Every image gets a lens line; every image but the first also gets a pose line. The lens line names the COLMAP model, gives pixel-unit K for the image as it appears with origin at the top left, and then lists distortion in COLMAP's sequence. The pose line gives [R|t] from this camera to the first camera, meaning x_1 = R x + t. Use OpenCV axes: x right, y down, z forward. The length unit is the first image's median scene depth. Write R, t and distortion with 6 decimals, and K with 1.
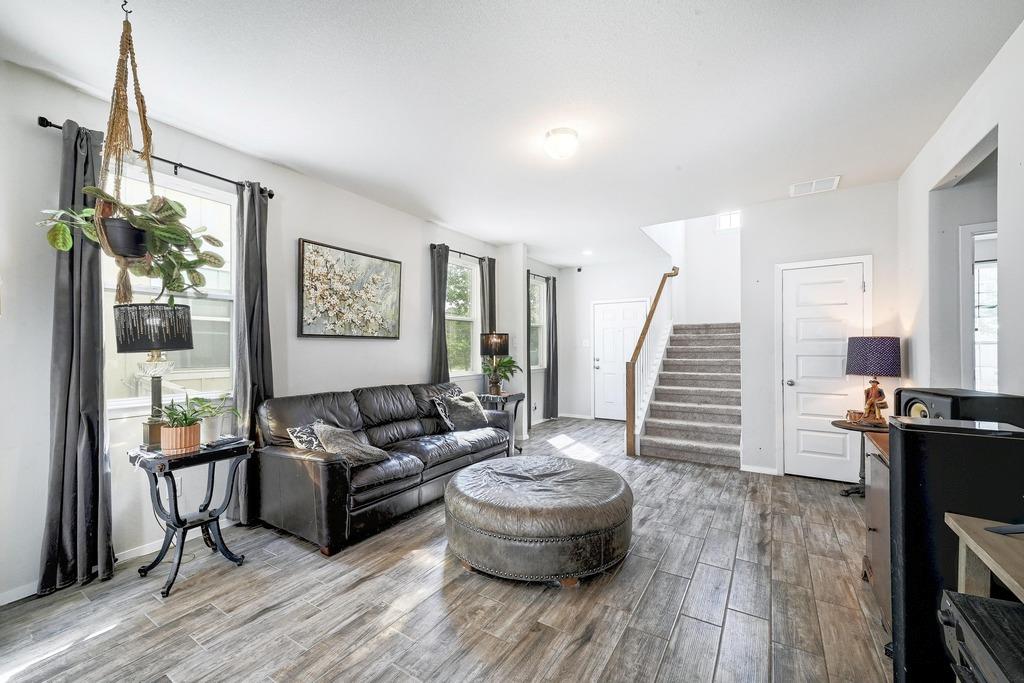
lens RADIAL K [[412.5, 0, 514.6], [0, 412.5, 348.7], [0, 0, 1]] dist [-0.000608, -0.000147]
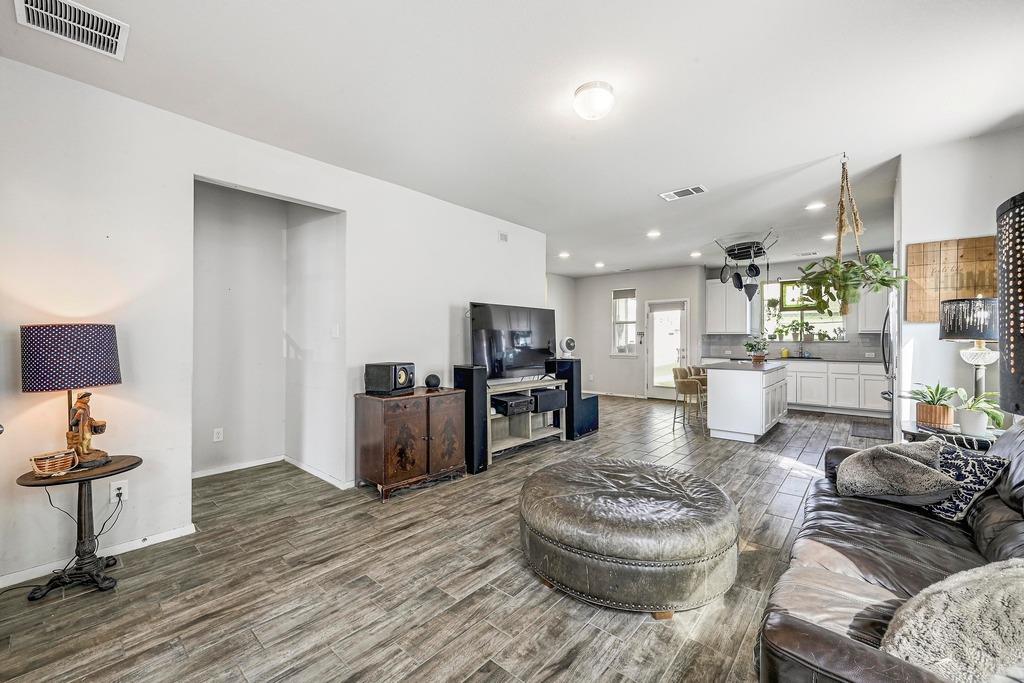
lens RADIAL K [[406.9, 0, 514.3], [0, 406.9, 339.0], [0, 0, 1]] dist [0.000050, 0.000120]
pose [[-0.987688, 0.003698, 0.156393, 0.114727], [0.003553, 0.999993, -0.001207, -0.004130], [-0.156397, -0.000637, -0.987694, 1.456827]]
